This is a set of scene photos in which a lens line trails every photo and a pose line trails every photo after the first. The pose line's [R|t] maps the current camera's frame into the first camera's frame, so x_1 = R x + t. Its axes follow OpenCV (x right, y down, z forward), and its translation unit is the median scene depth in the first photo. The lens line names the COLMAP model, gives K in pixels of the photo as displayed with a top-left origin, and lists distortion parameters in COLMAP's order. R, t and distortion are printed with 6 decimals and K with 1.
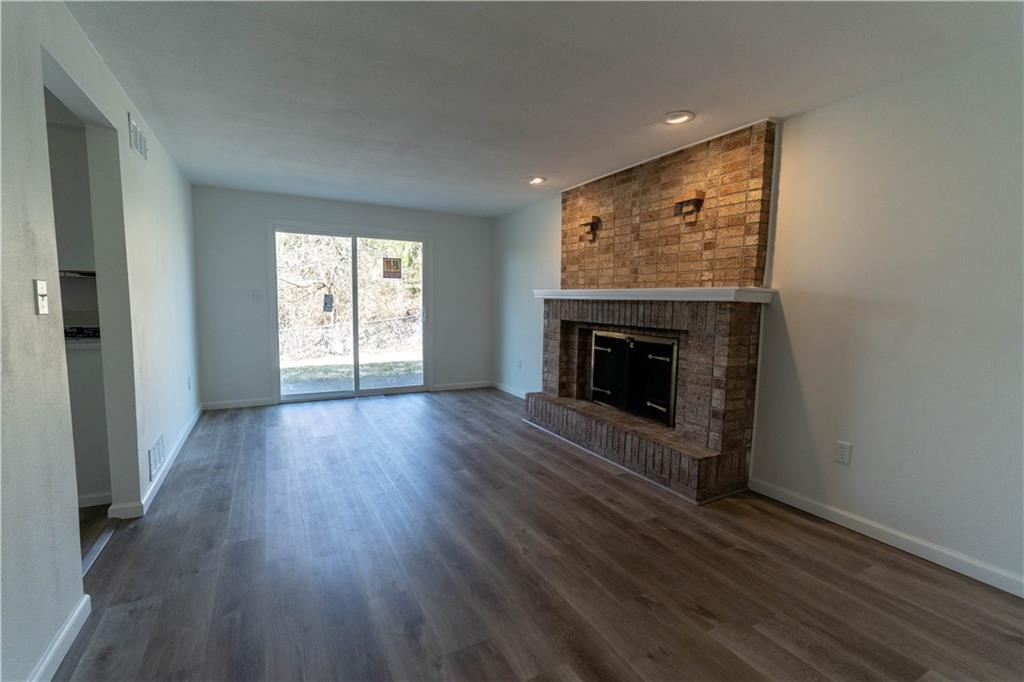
lens RADIAL K [[448.2, 0, 510.5], [0, 448.2, 342.1], [0, 0, 1]] dist [-0.000837, -0.000100]
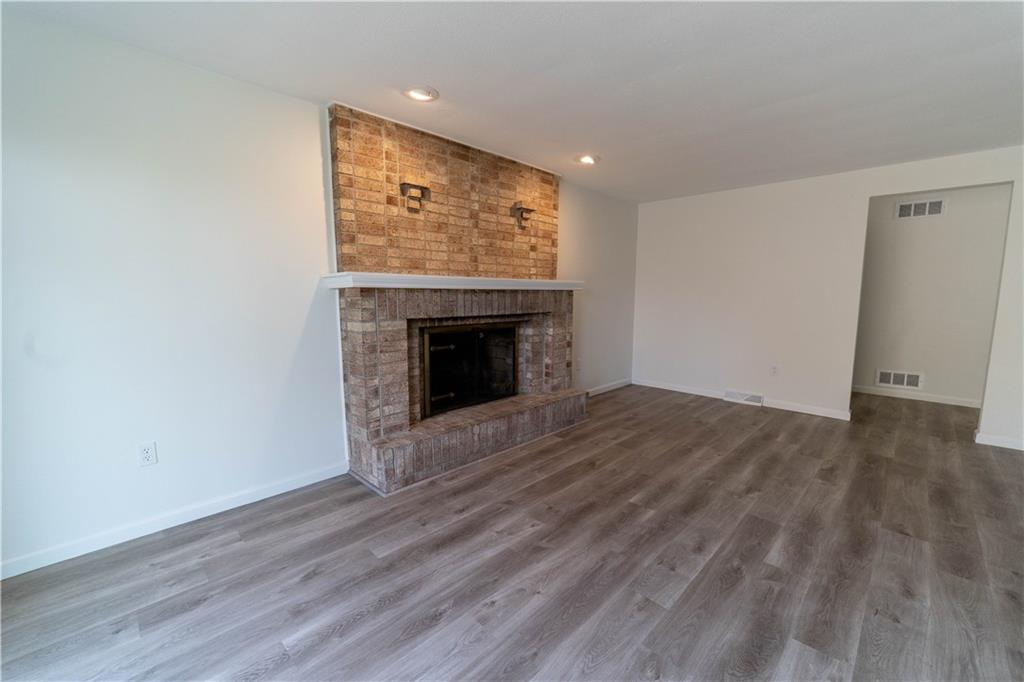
lens RADIAL K [[417.1, 0, 512.4], [0, 417.1, 342.7], [0, 0, 1]] dist [-0.001151, -0.000095]
pose [[-0.295059, -0.131532, 0.946382, -0.653696], [0.082719, 0.983244, 0.162445, -0.126421], [-0.951892, 0.126214, -0.279235, 1.252906]]
